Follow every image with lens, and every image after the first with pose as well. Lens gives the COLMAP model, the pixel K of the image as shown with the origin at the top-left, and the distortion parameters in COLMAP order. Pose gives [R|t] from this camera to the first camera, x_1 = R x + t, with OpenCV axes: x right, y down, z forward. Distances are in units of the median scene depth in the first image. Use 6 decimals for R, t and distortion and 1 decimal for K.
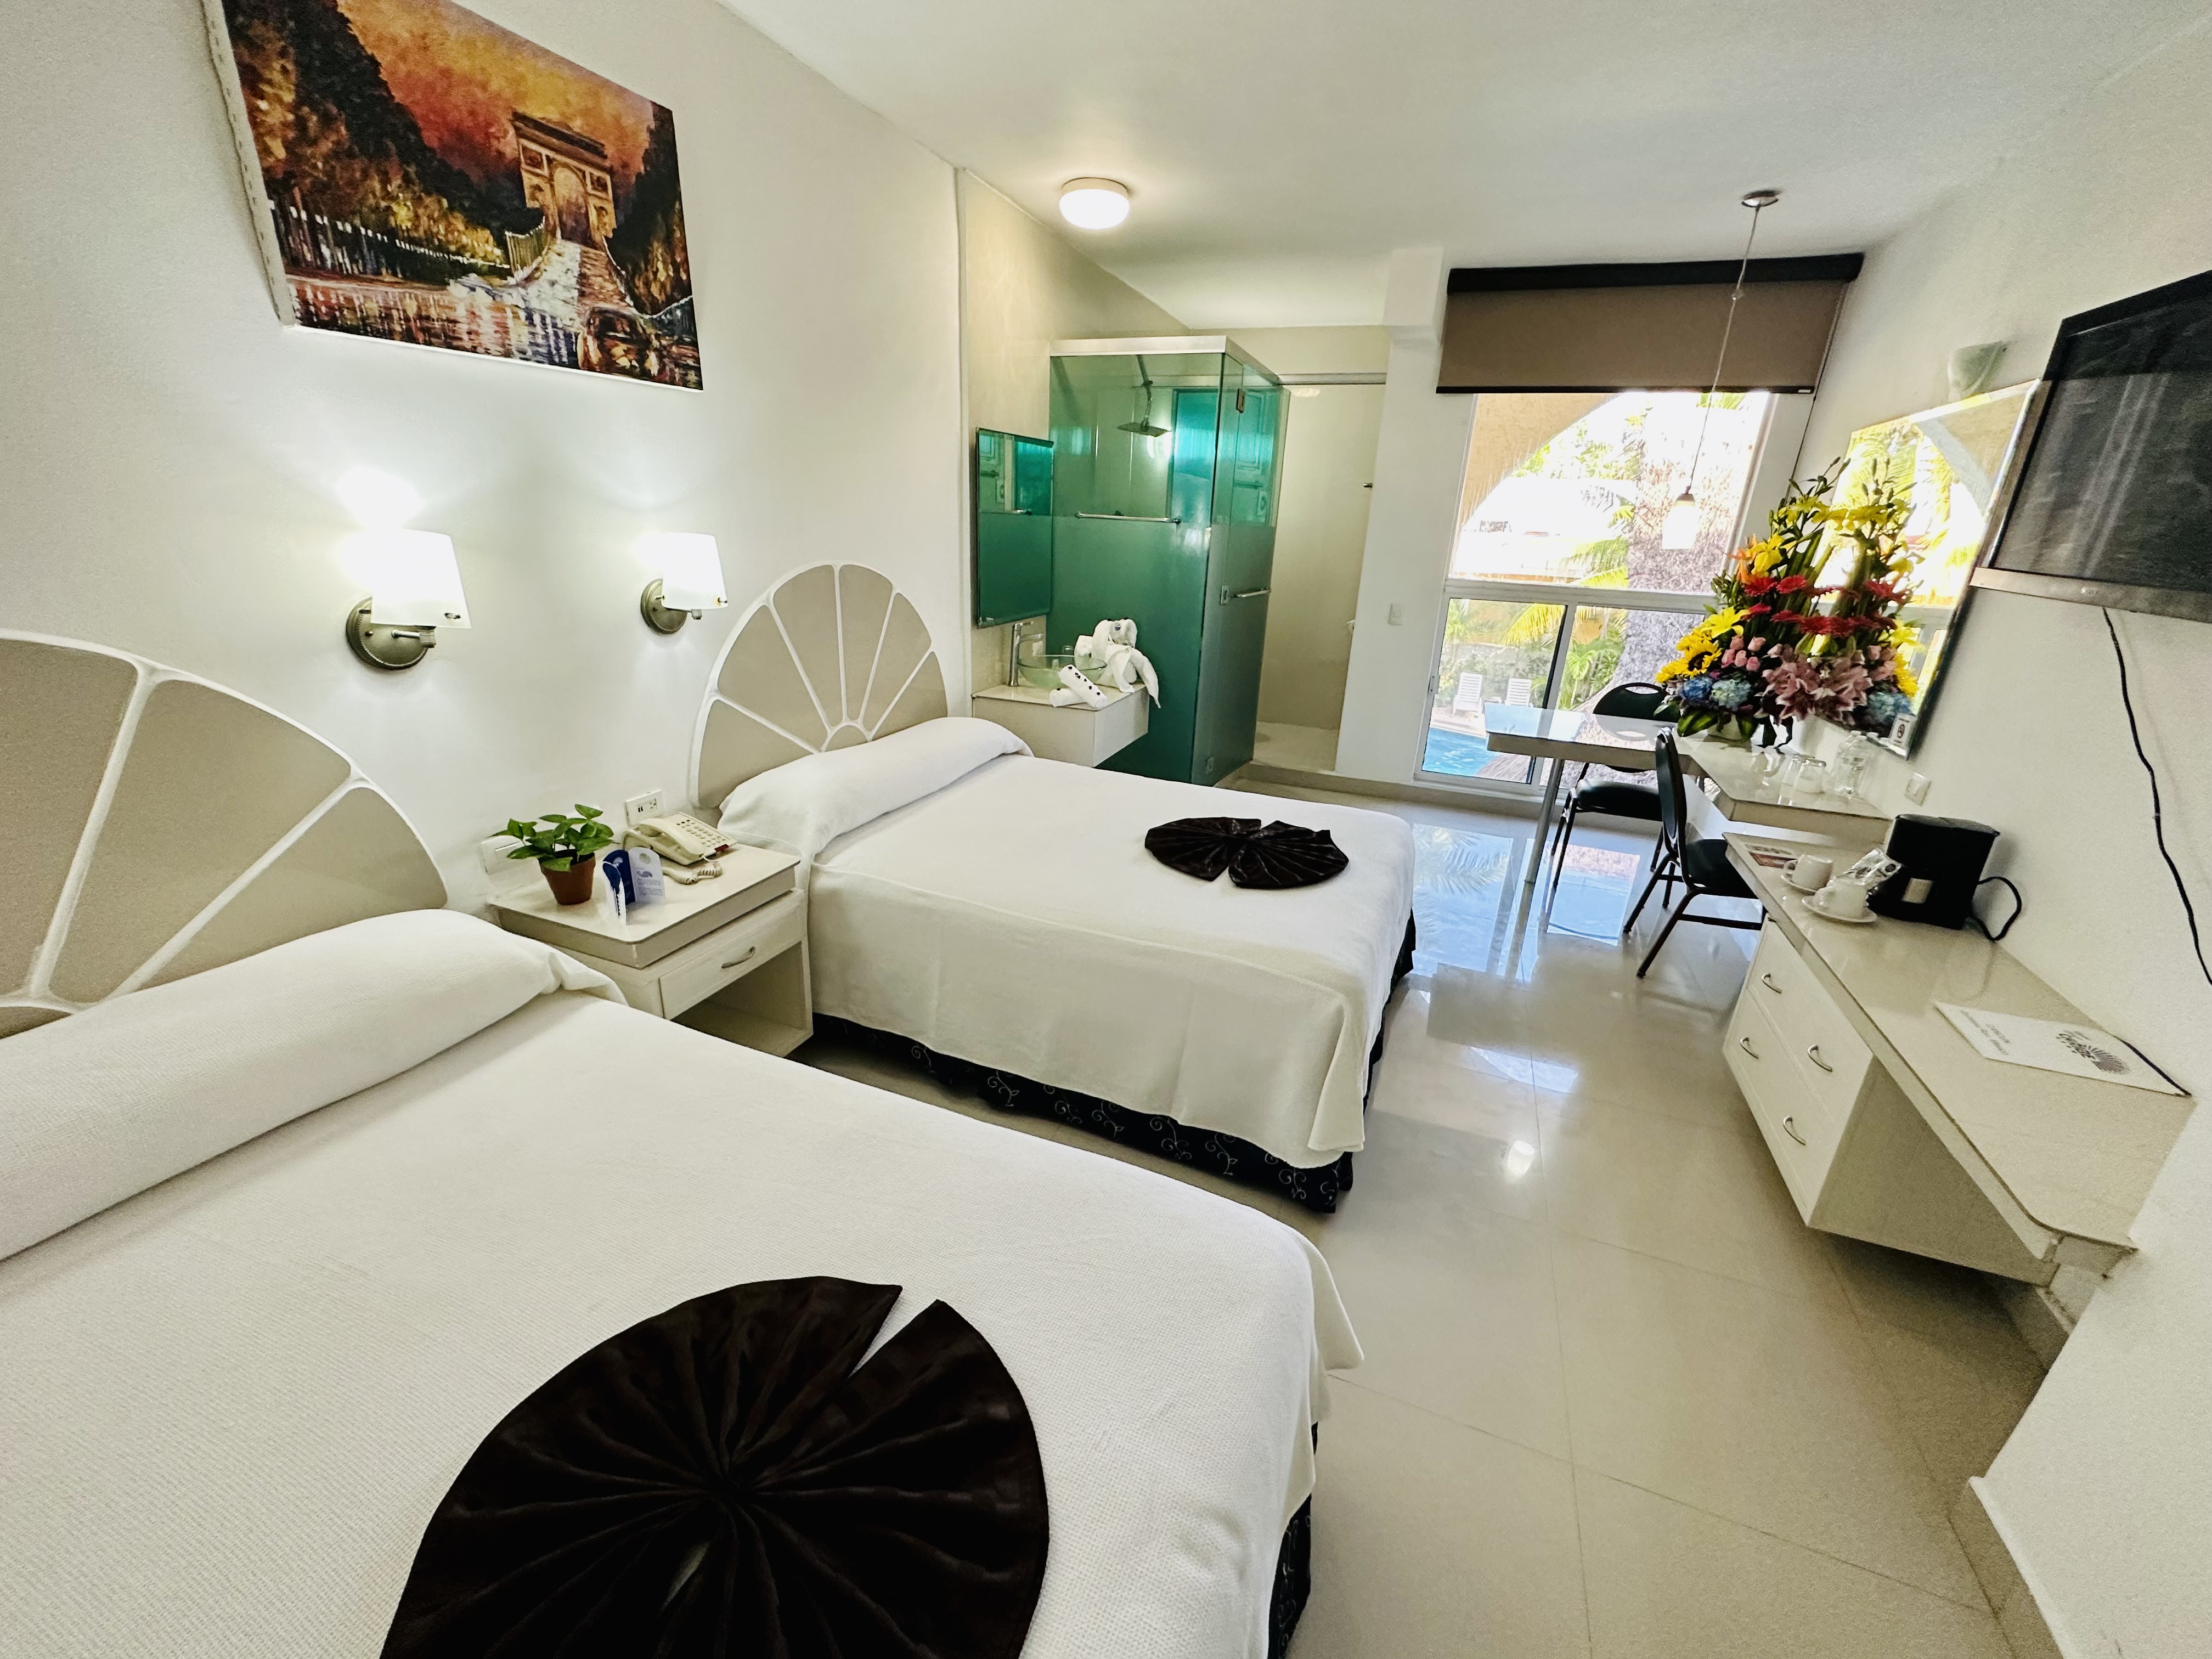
lens RADIAL K [[883.8, 0, 1106.0], [0, 883.8, 829.5], [0, 0, 1]] dist [-0.002679, 0.000391]
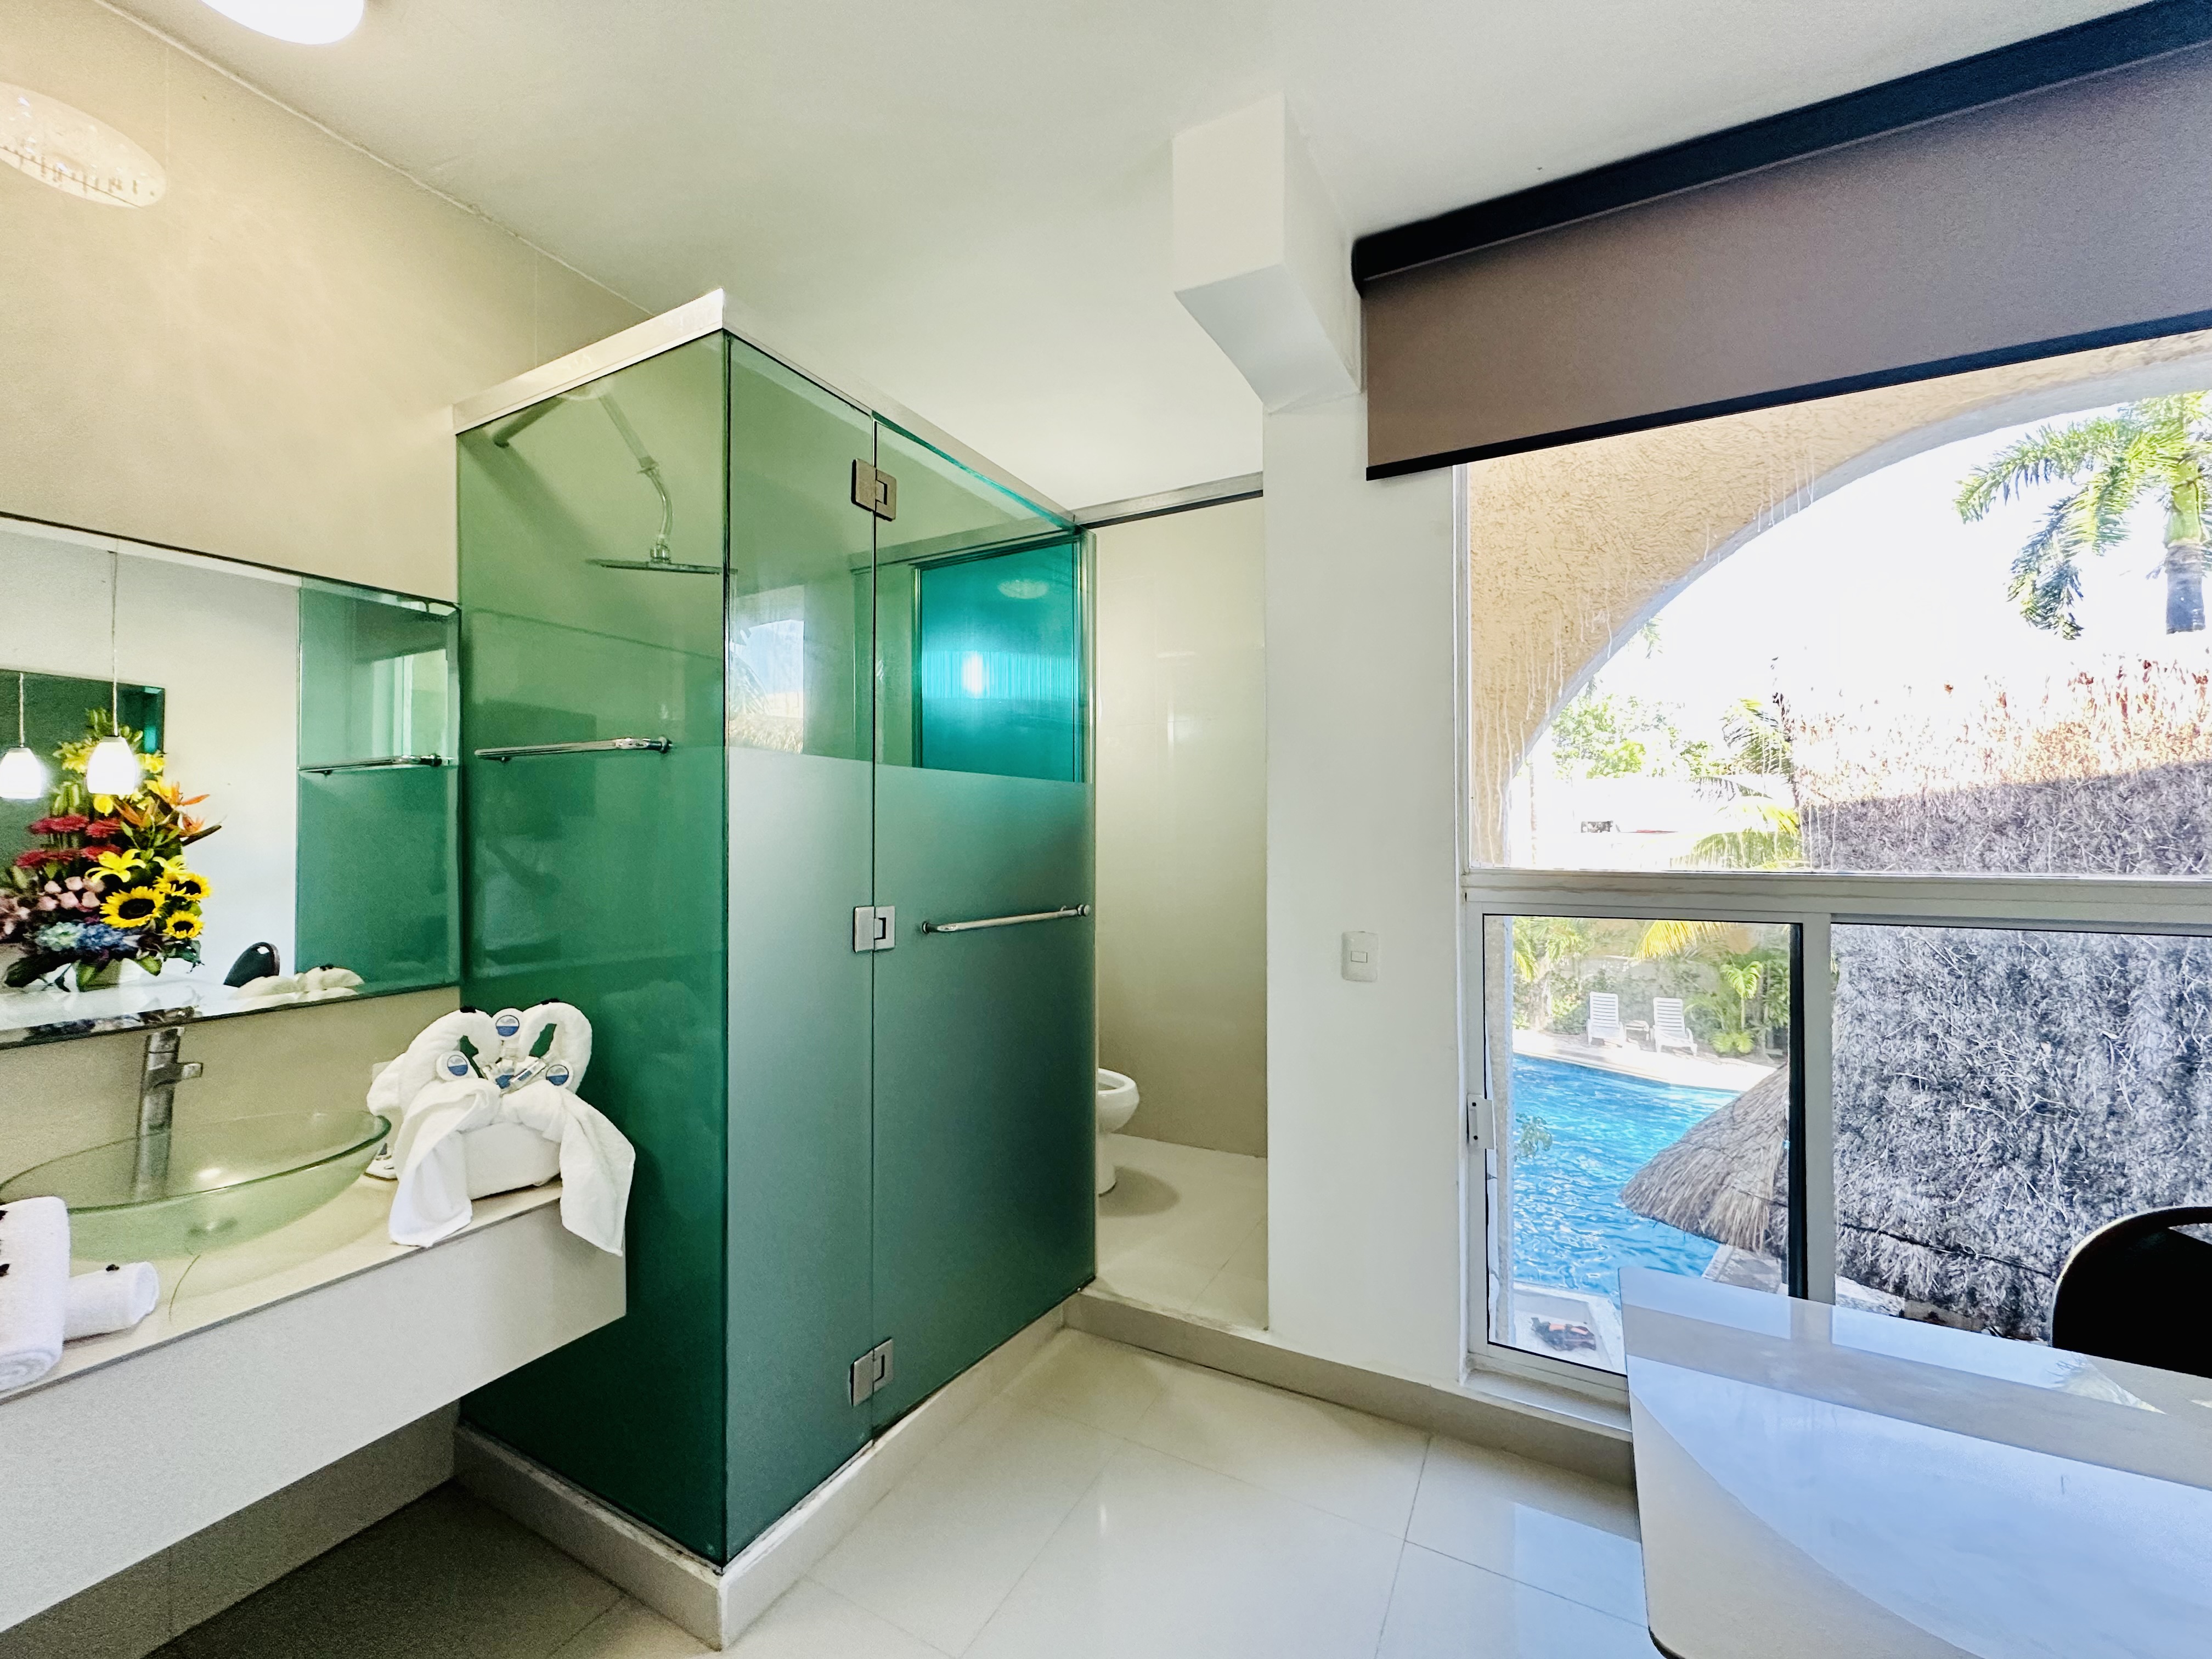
lens RADIAL K [[883.8, 0, 1106.0], [0, 883.8, 829.5], [0, 0, 1]] dist [-0.002679, 0.000391]
pose [[0.992218, -0.044642, -0.116237, 0.654467], [0.001358, 0.937345, -0.348400, -0.383452], [0.124507, 0.345531, 0.930111, 1.426434]]
